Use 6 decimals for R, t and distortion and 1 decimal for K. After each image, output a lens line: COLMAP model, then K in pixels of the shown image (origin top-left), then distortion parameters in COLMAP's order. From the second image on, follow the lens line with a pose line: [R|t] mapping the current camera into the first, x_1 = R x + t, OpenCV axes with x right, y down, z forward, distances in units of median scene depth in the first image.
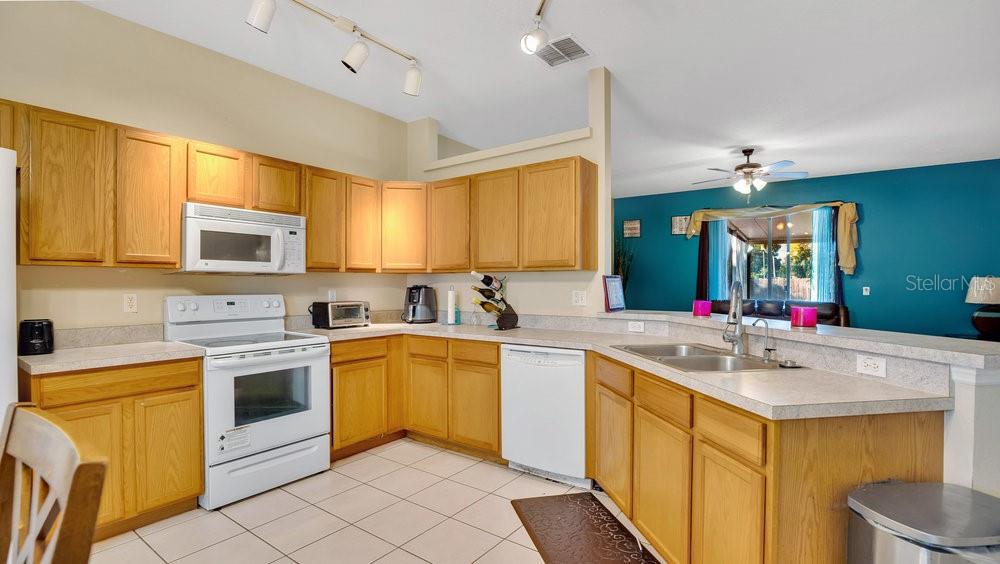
lens RADIAL K [[467.2, 0, 501.1], [0, 467.2, 280.0], [0, 0, 1]] dist [-0.028806, 0.002589]
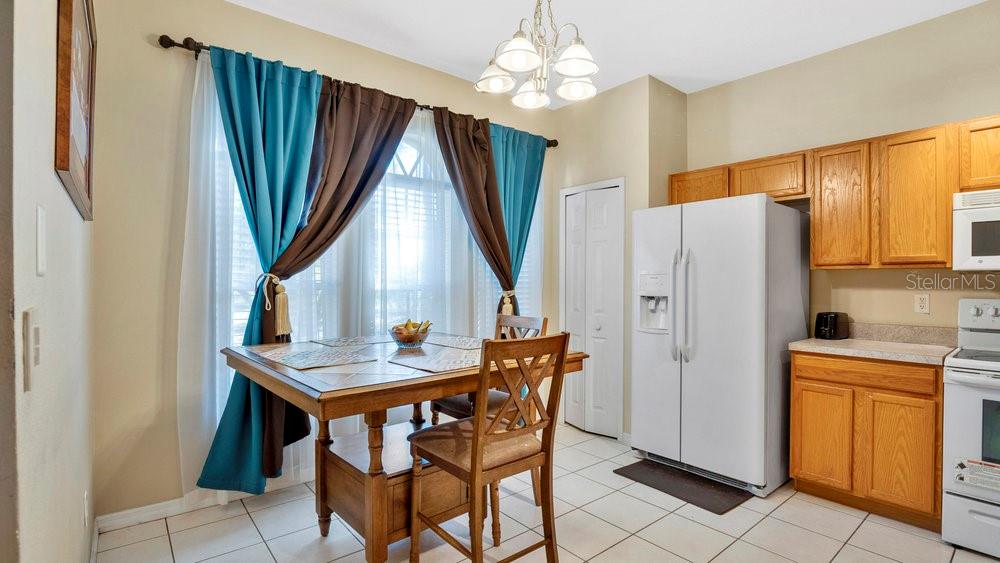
lens RADIAL K [[467.2, 0, 521.5], [0, 467.2, 283.9], [0, 0, 1]] dist [-0.028806, 0.002589]
pose [[-0.226655, 0.001102, -0.973975, 0.323576], [0.001035, 0.999999, 0.000891, 0.004680], [0.973975, -0.000807, -0.226655, 0.330098]]
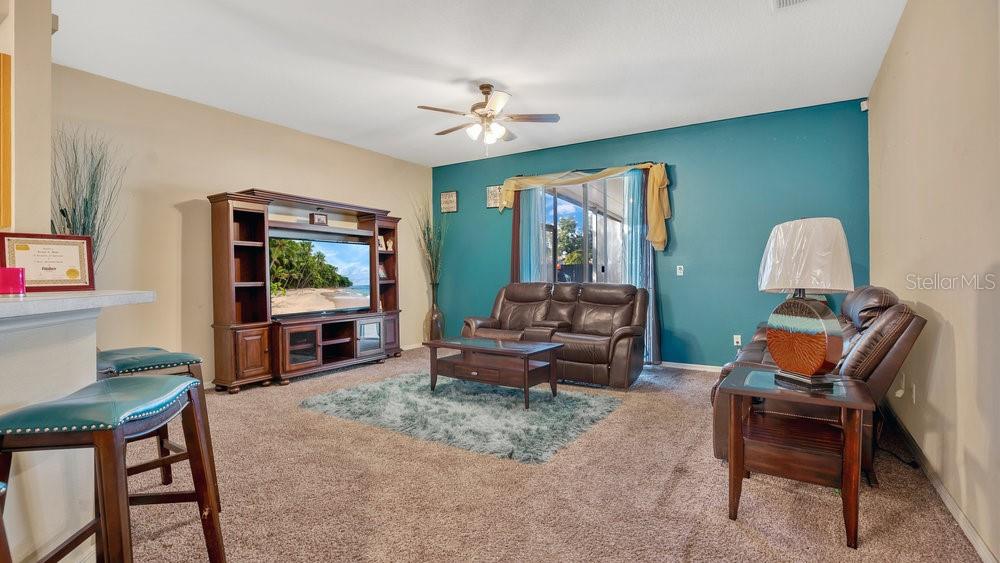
lens RADIAL K [[467.2, 0, 494.9], [0, 467.2, 287.8], [0, 0, 1]] dist [-0.028806, 0.002589]
pose [[0.997829, -0.011944, 0.064764, 0.858216], [0.009534, 0.999255, 0.037399, 0.045787], [-0.065163, -0.036700, 0.997200, 0.371770]]
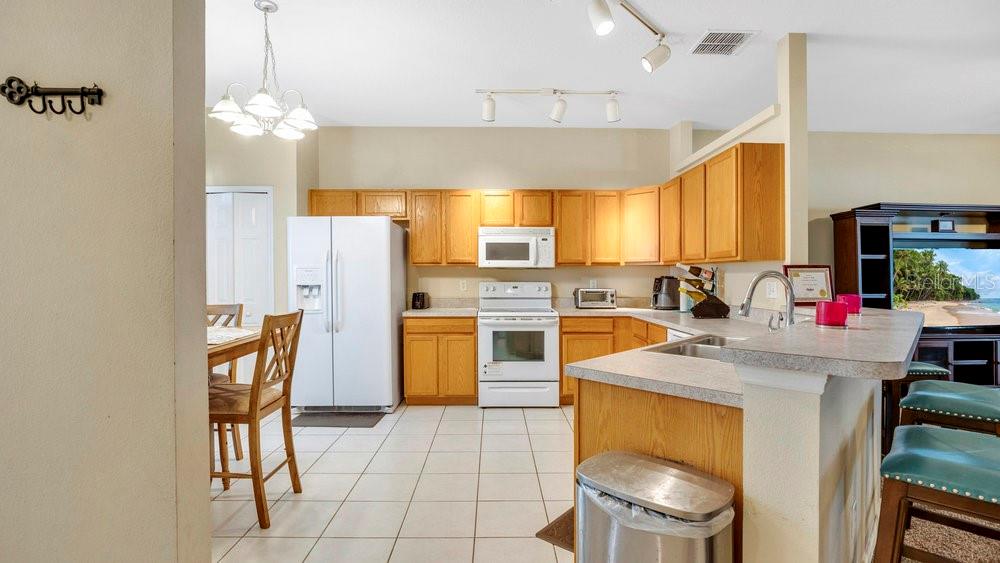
lens RADIAL K [[467.2, 0, 502.6], [0, 467.2, 276.0], [0, 0, 1]] dist [-0.028806, 0.002589]
pose [[0.604780, 0.000711, -0.796393, 0.651164], [0.006481, 0.999962, 0.005814, 0.002964], [0.796367, -0.008678, 0.604752, 0.017611]]
